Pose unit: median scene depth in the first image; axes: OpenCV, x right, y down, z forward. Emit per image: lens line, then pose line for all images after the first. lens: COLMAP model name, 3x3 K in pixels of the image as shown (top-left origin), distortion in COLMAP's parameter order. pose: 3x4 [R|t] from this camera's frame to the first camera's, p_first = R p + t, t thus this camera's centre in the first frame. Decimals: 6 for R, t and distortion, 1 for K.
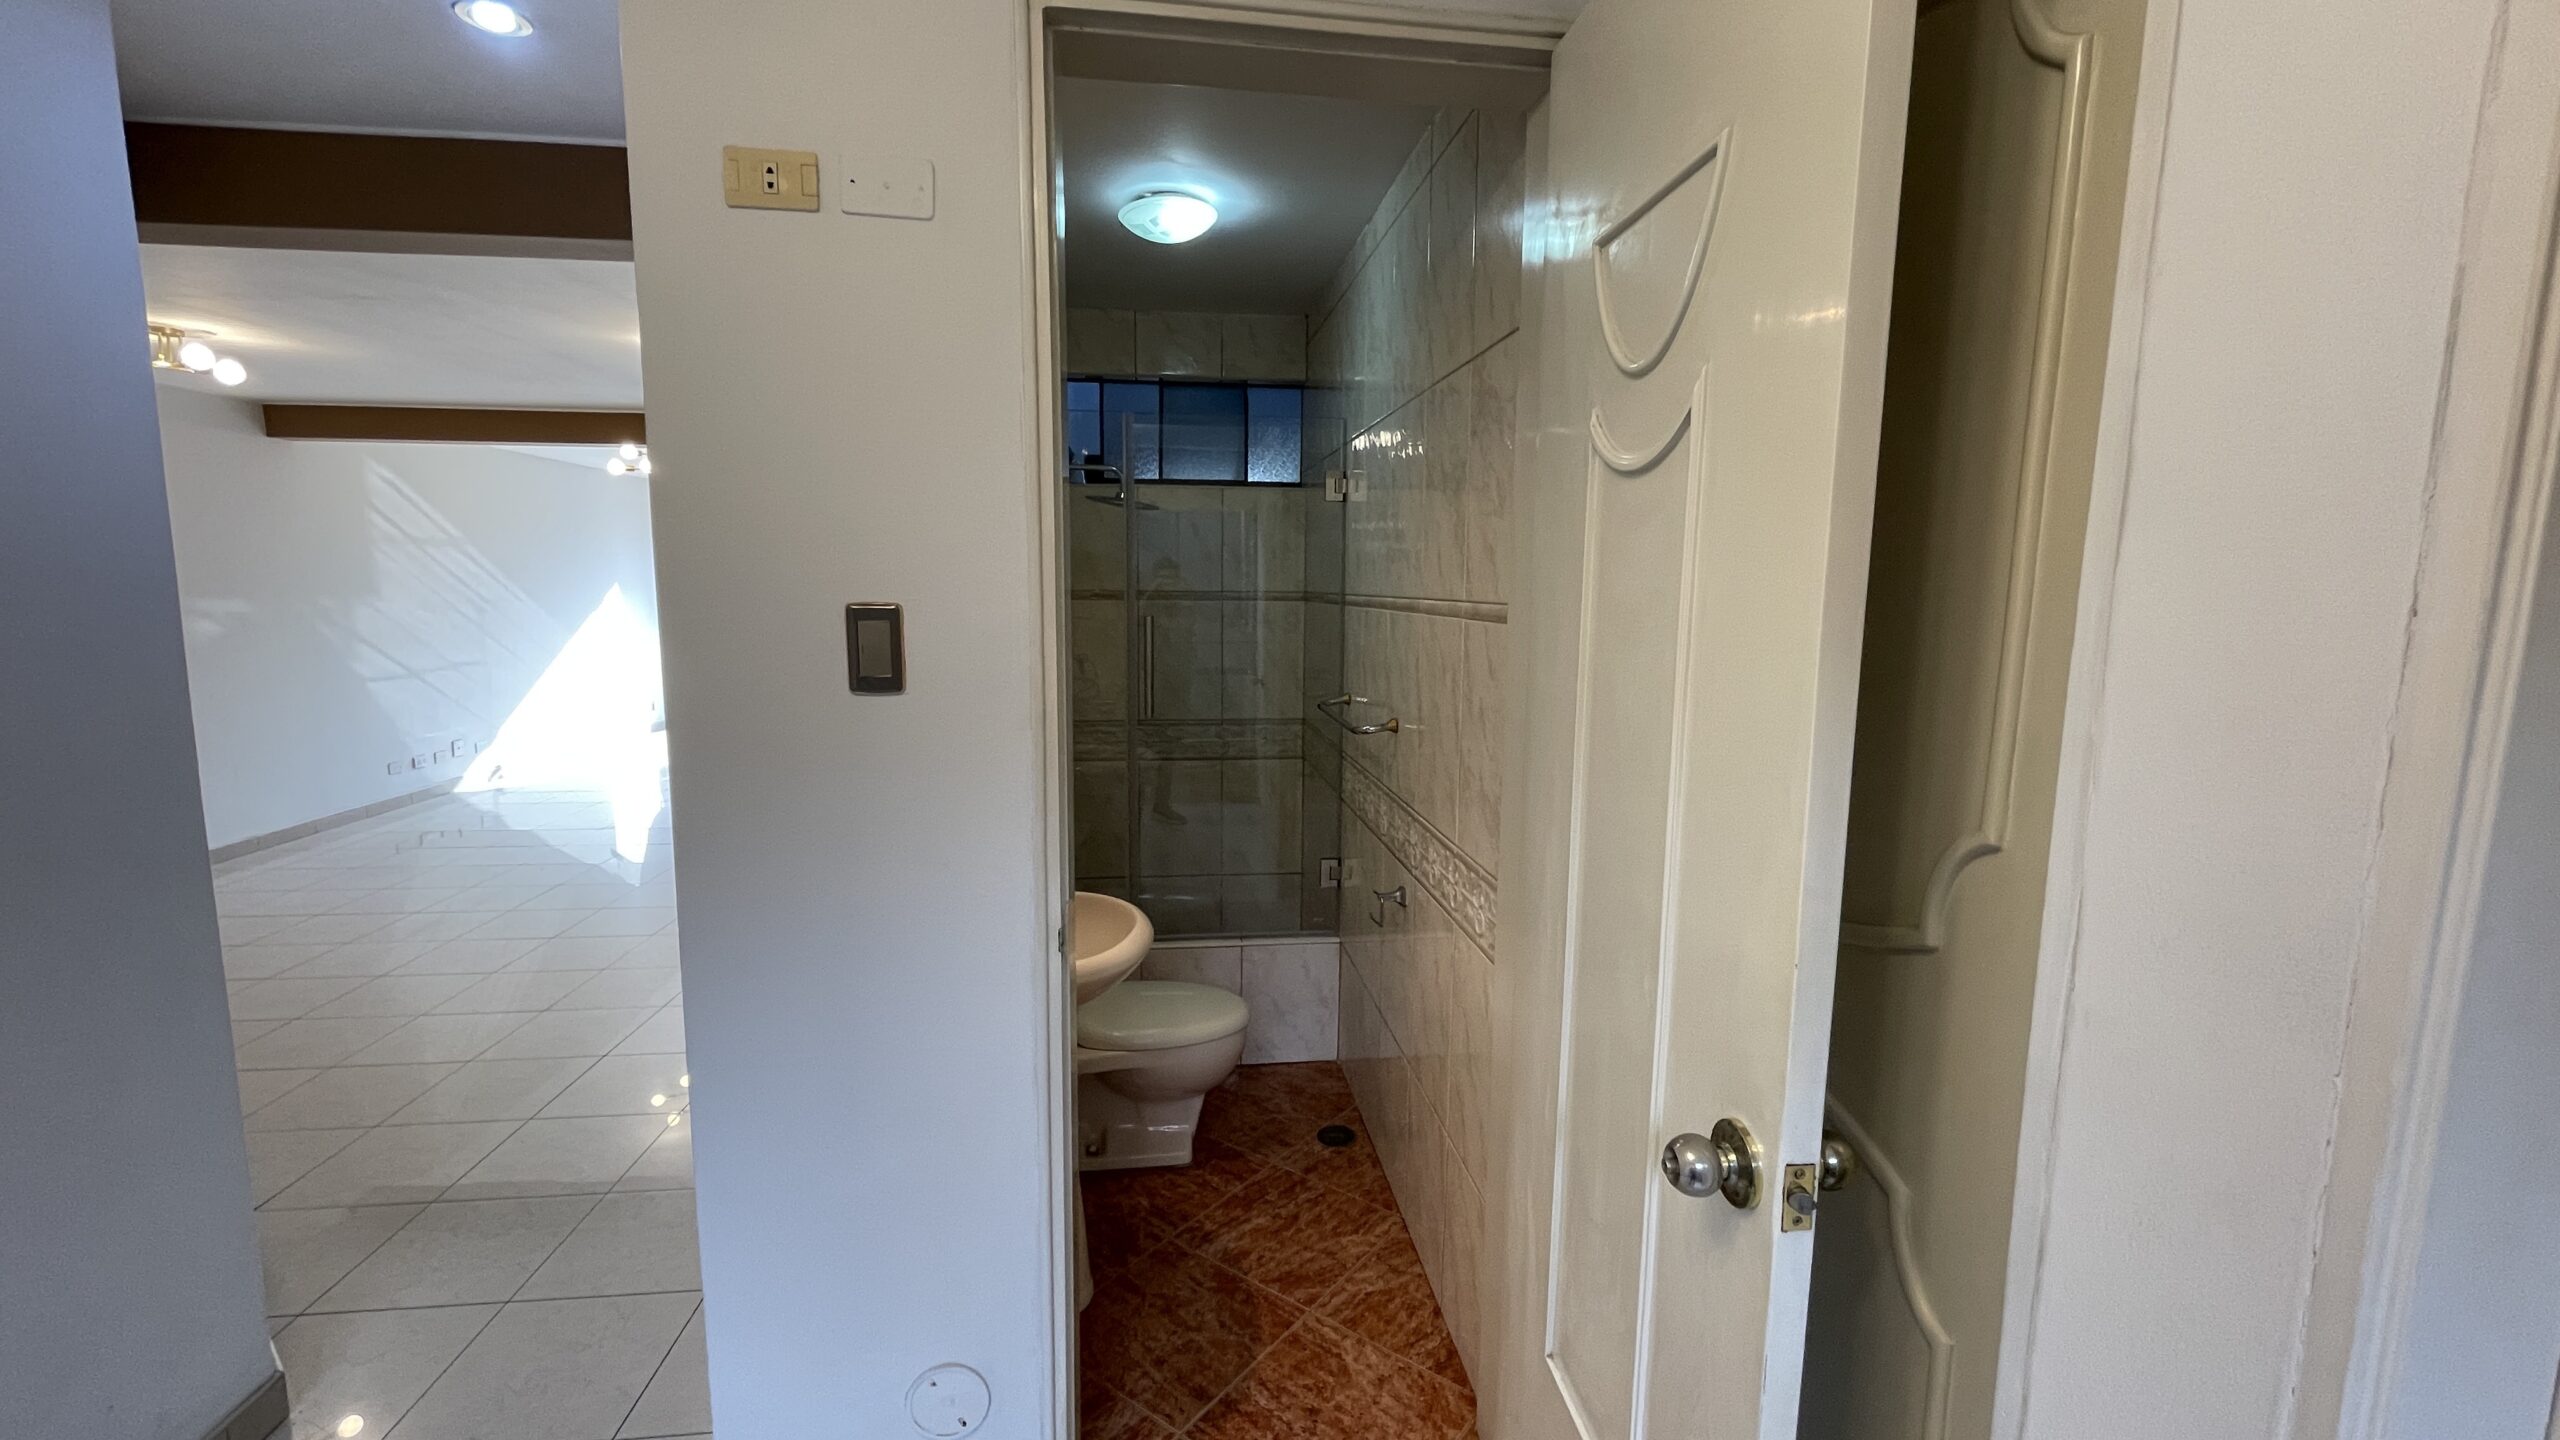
lens RADIAL K [[1038.7, 0, 1272.9], [0, 1038.7, 720.4], [0, 0, 1]] dist [-0.003759, 0.000881]
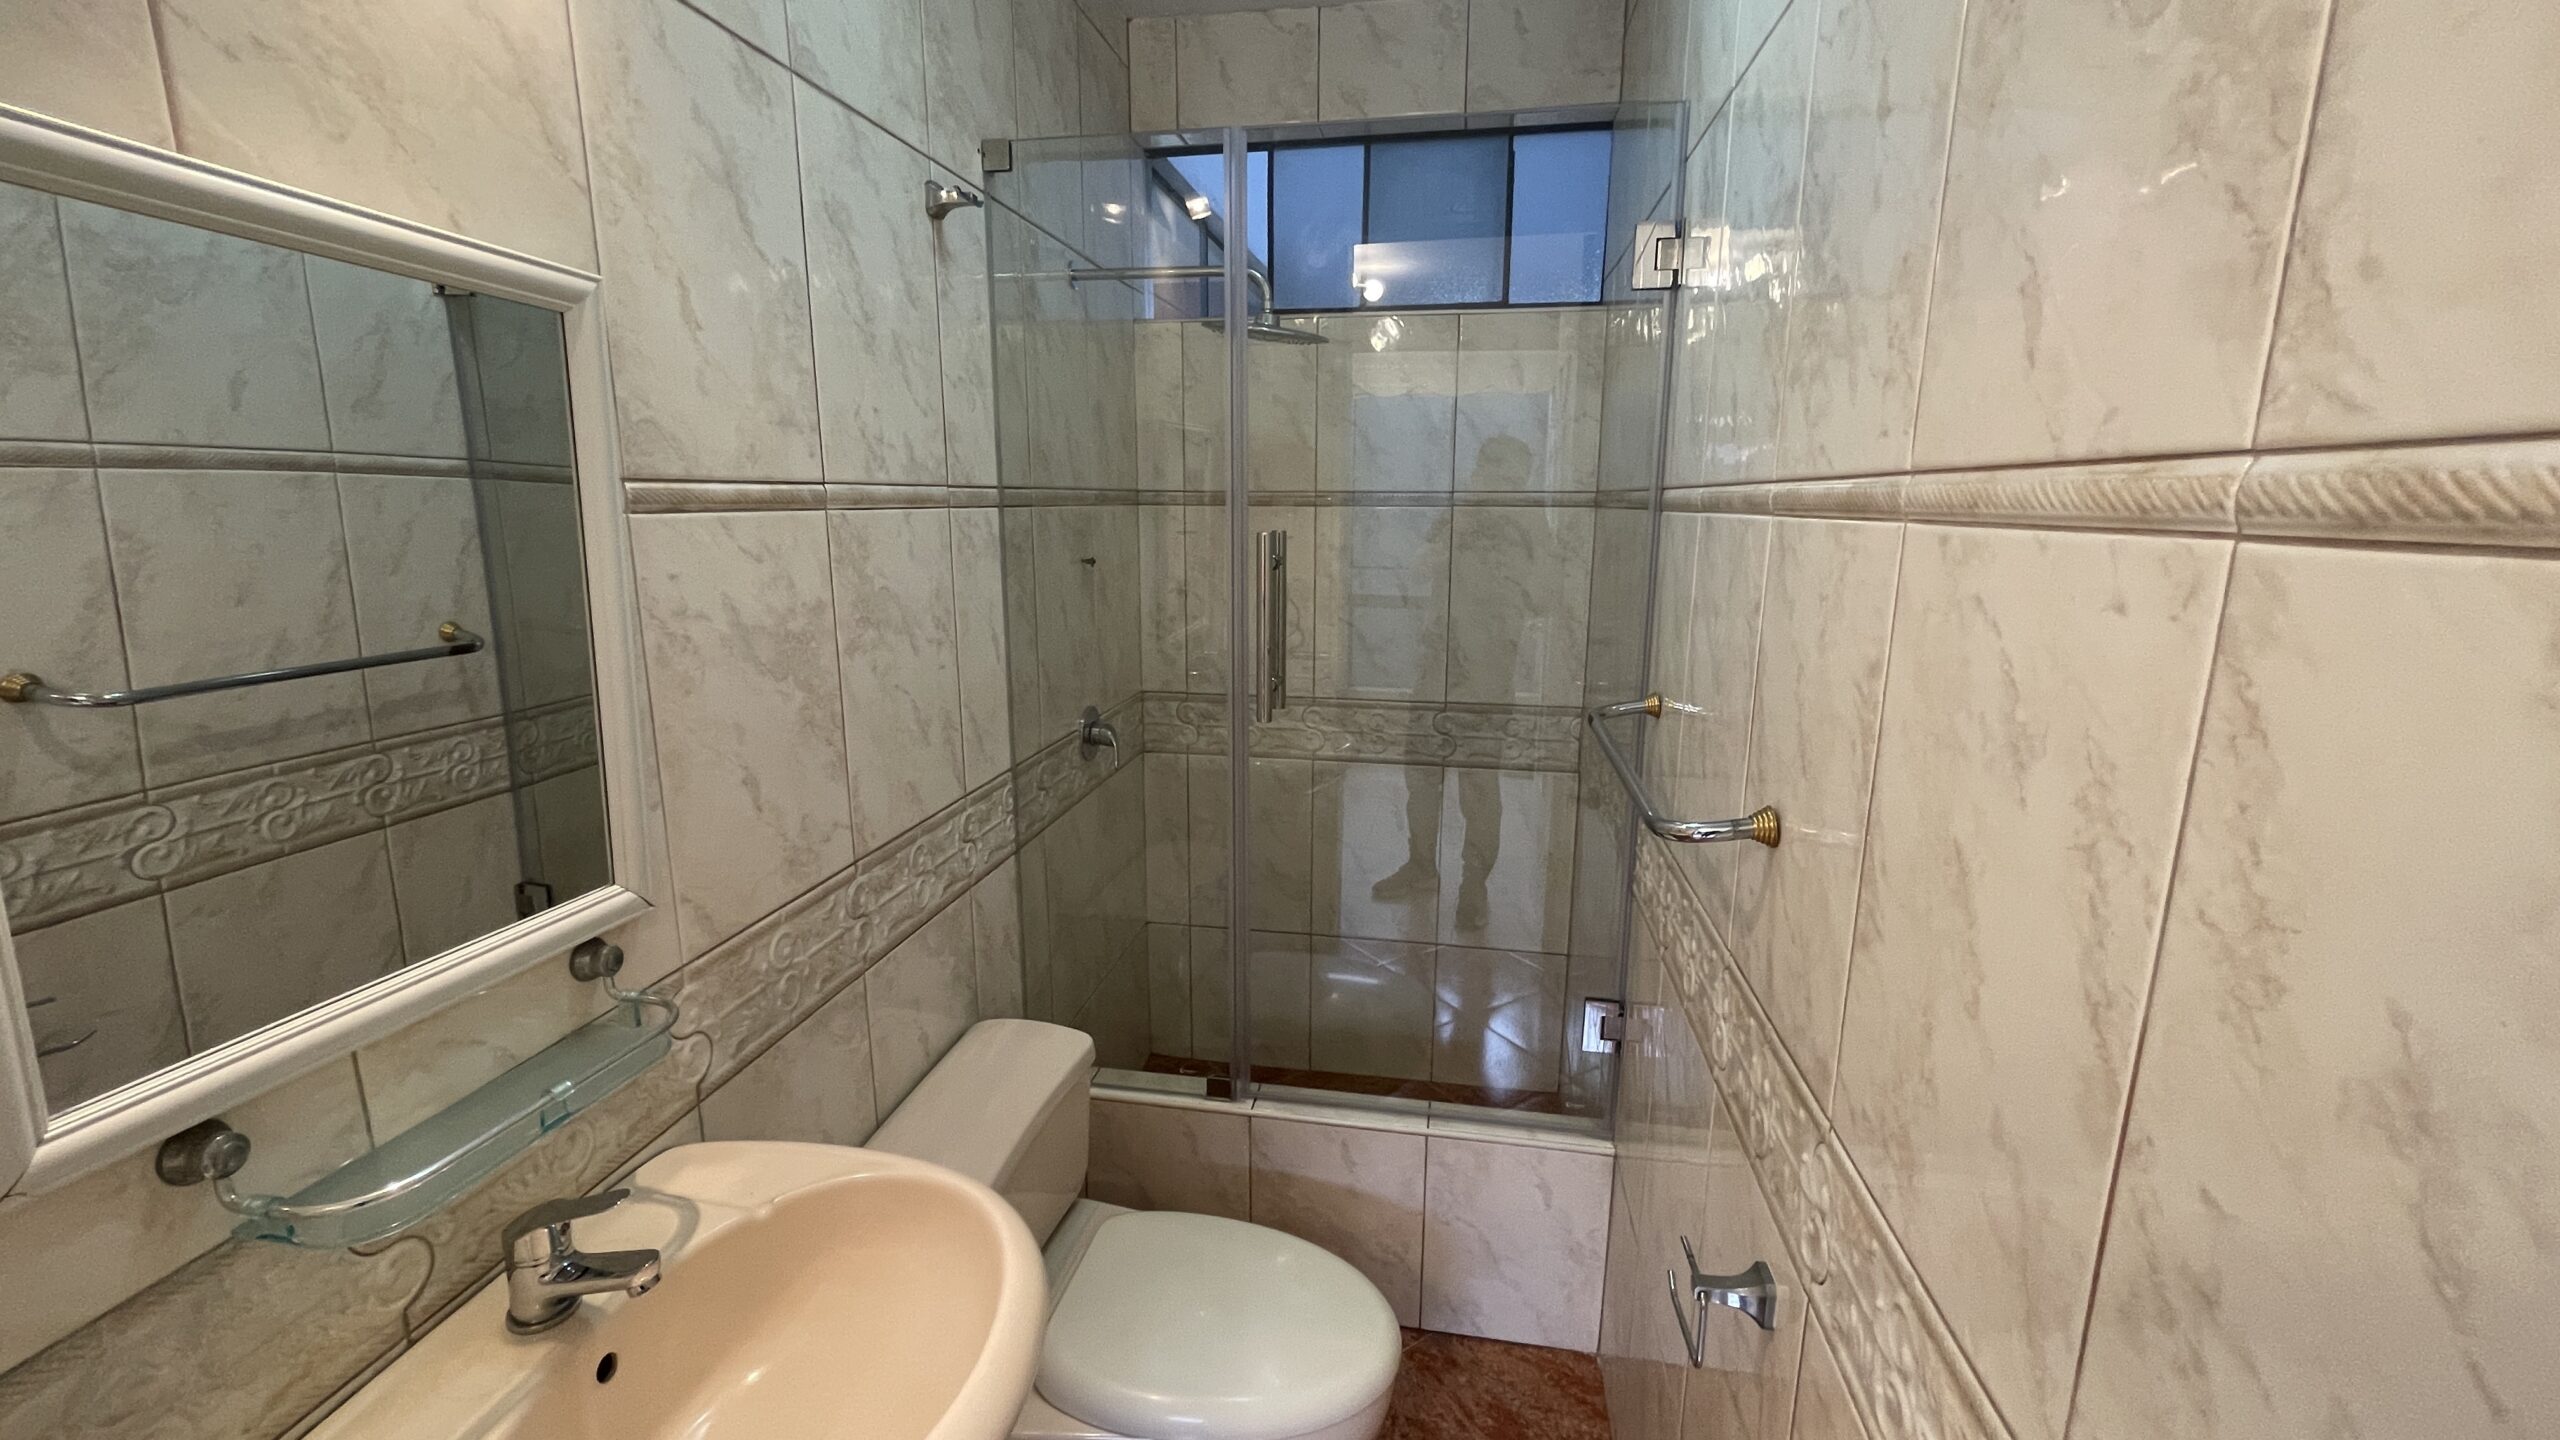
lens RADIAL K [[1038.7, 0, 1273.0], [0, 1038.7, 711.2], [0, 0, 1]] dist [-0.003759, 0.000881]
pose [[0.953465, 0.055615, -0.296329, 0.042907], [-0.035385, 0.996689, 0.073206, -0.044674], [0.299419, -0.059314, 0.952276, 0.457752]]
